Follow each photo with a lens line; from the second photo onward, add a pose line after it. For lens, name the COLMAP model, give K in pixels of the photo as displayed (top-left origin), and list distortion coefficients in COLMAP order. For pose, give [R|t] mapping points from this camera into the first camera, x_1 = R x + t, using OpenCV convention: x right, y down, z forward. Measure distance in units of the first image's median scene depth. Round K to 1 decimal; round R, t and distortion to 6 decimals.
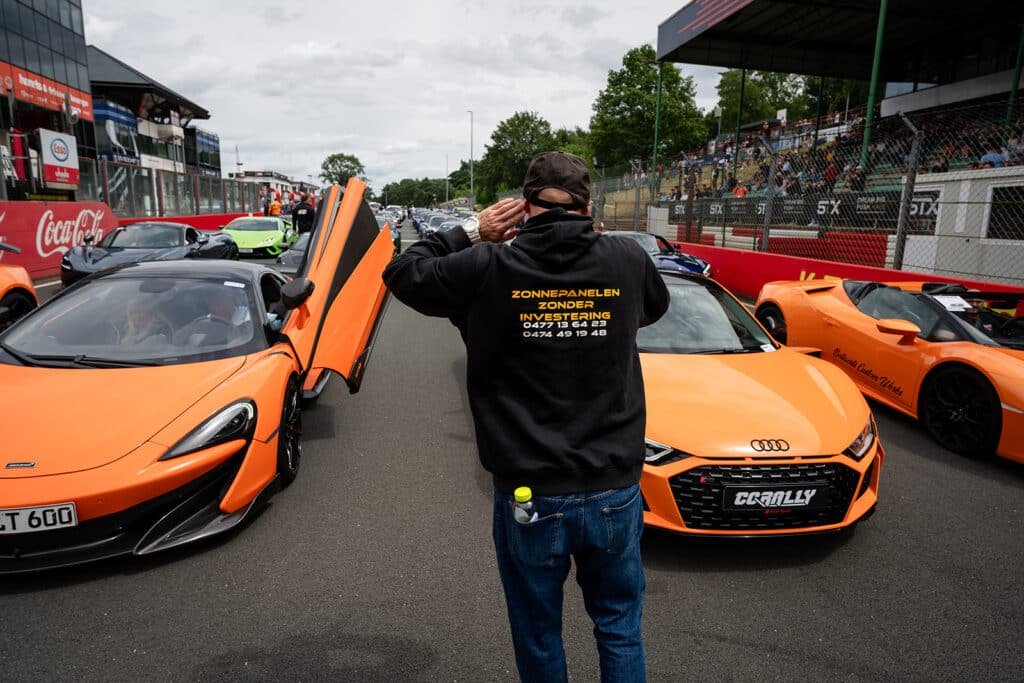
lens RADIAL K [[608.4, 0, 508.4], [0, 608.4, 323.9], [0, 0, 1]] dist [0.031010, -0.018498]
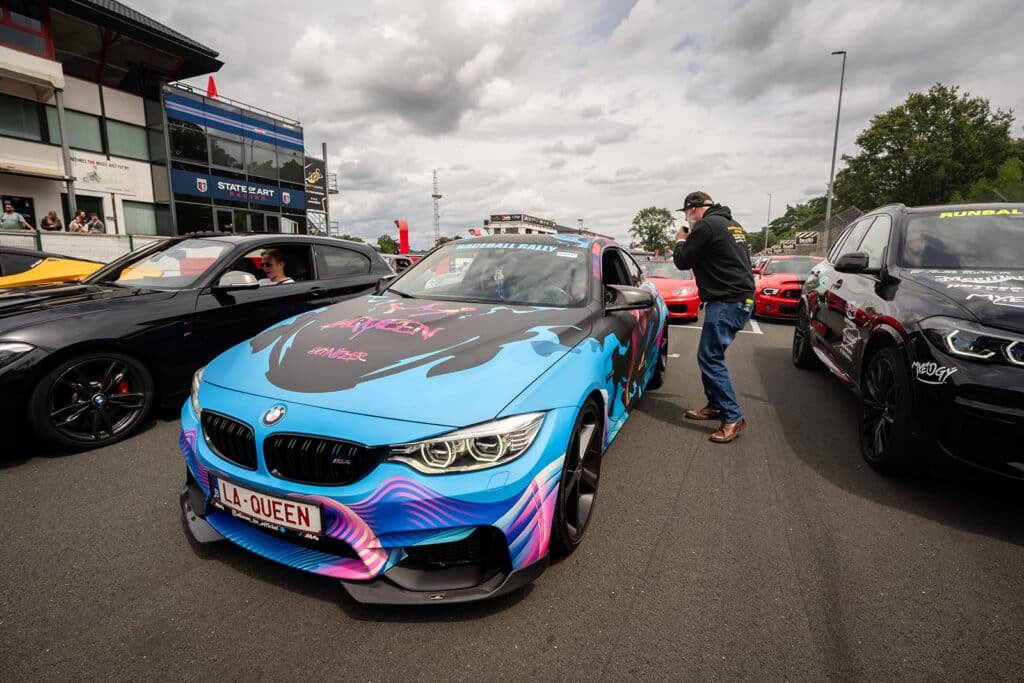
lens RADIAL K [[487.6, 0, 512.0], [0, 487.6, 341.5], [0, 0, 1]] dist [-0.010560, -0.000045]
pose [[0.841571, 0.076158, -0.534750, -0.045564], [-0.089807, 0.995959, 0.000507, -0.076637], [0.532628, 0.047597, 0.845010, 0.423512]]
